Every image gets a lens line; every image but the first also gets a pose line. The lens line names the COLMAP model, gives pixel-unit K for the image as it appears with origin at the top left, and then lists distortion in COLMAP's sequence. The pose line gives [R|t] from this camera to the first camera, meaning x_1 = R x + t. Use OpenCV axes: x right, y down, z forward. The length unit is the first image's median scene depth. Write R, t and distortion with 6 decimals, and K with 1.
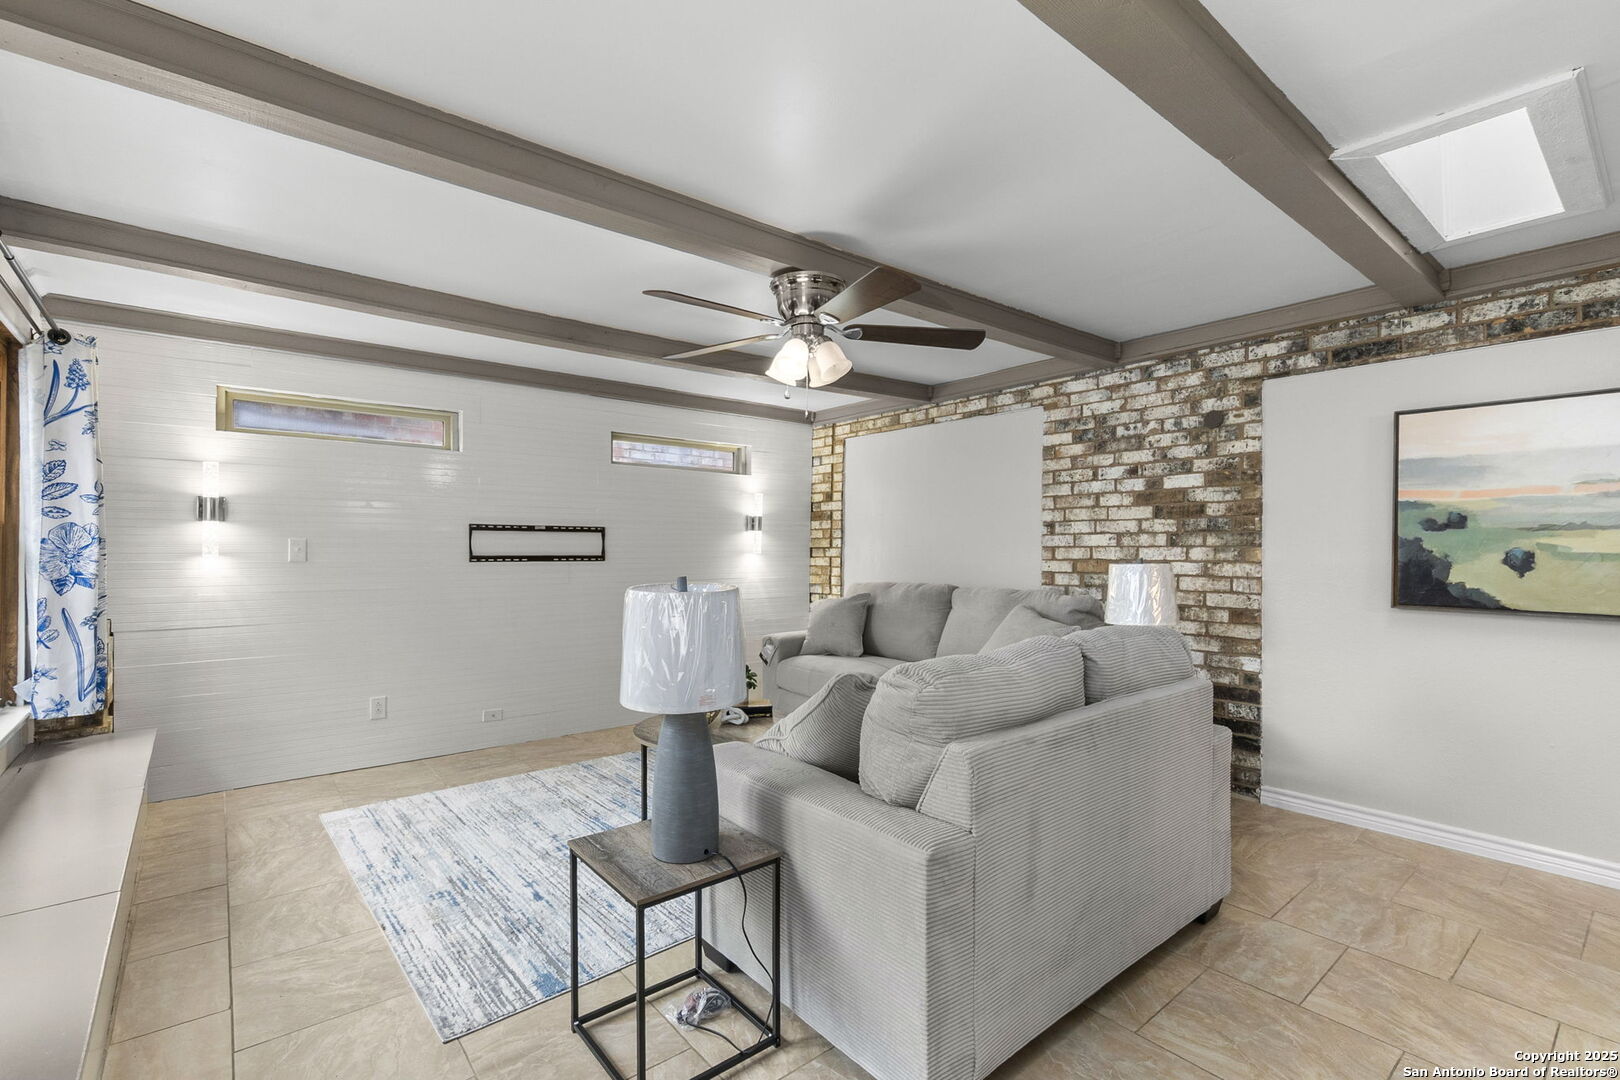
lens RADIAL K [[709.2, 0, 819.8], [0, 709.2, 554.5], [0, 0, 1]] dist [-0.003960, 0.001183]
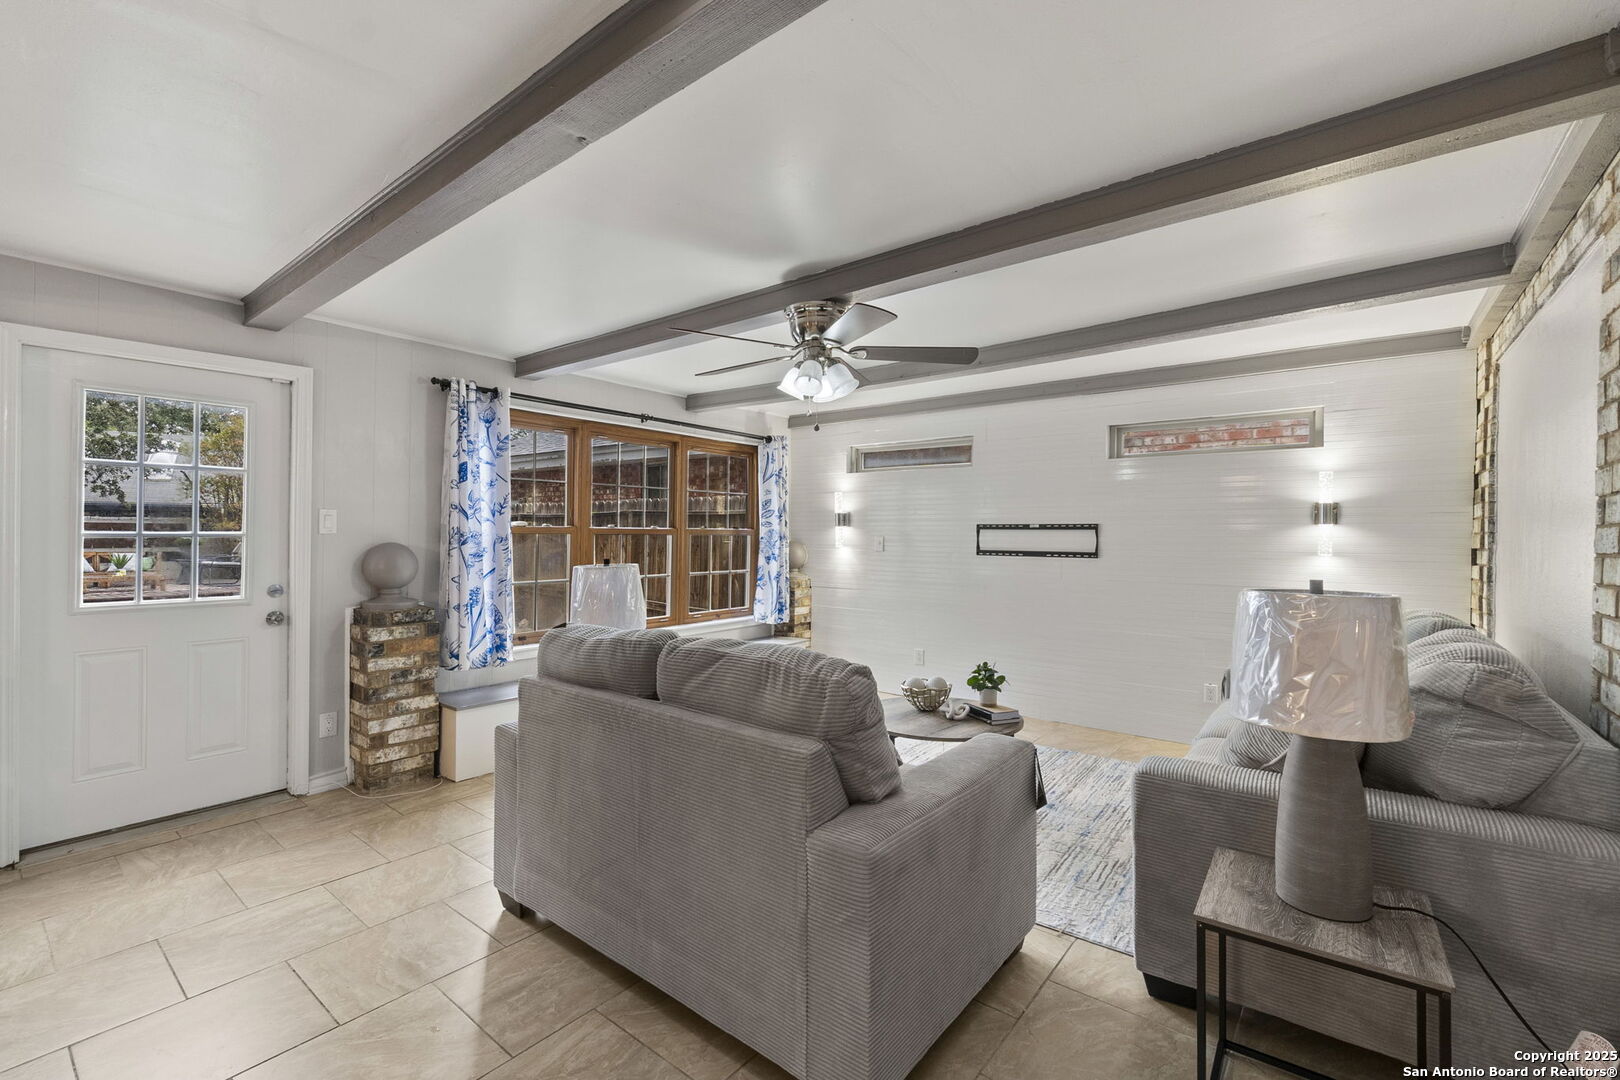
lens RADIAL K [[709.2, 0, 818.1], [0, 709.2, 529.9], [0, 0, 1]] dist [-0.003960, 0.001183]
pose [[0.214102, -0.016379, -0.976674, 0.627615], [-0.021043, 0.999550, -0.021376, -0.001157], [0.976585, 0.025129, 0.213661, 0.443923]]
